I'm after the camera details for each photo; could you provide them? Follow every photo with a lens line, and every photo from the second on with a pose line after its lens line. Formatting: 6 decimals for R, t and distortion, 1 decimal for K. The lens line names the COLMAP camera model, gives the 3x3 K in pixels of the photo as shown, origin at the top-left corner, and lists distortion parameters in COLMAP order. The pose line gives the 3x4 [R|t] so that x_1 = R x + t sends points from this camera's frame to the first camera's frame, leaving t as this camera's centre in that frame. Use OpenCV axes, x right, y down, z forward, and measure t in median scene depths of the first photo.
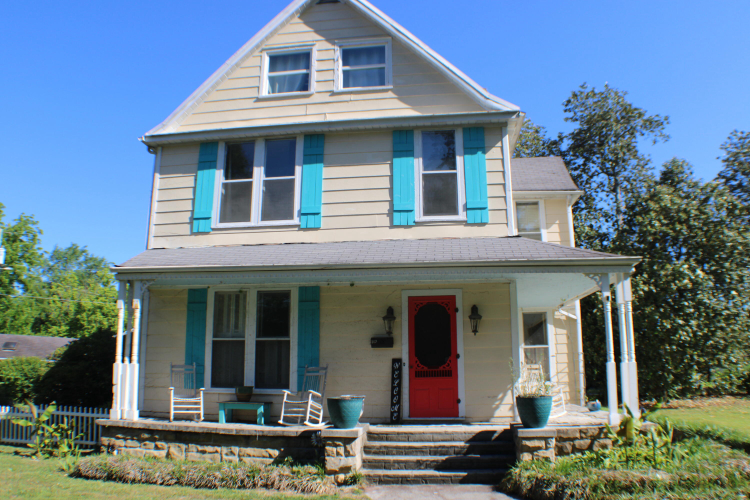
lens RADIAL K [[556.5, 0, 375.0], [0, 556.5, 250.0], [0, 0, 1]] dist [-0.200403, 0.045279]
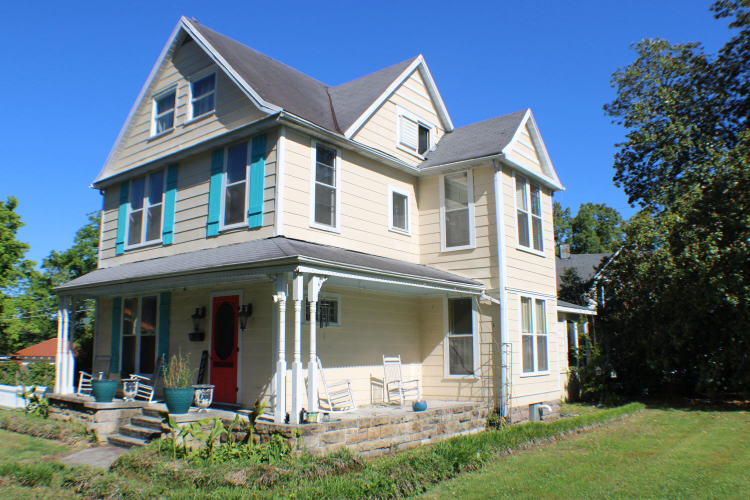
lens RADIAL K [[619.4, 0, 375.0], [0, 619.4, 250.0], [0, 0, 1]] dist [-0.160421, -0.000025]
pose [[0.853599, -0.086411, -0.513715, 0.955900], [0.114153, 0.993206, 0.022615, -0.004864], [0.508270, -0.077946, 0.857663, 0.078223]]
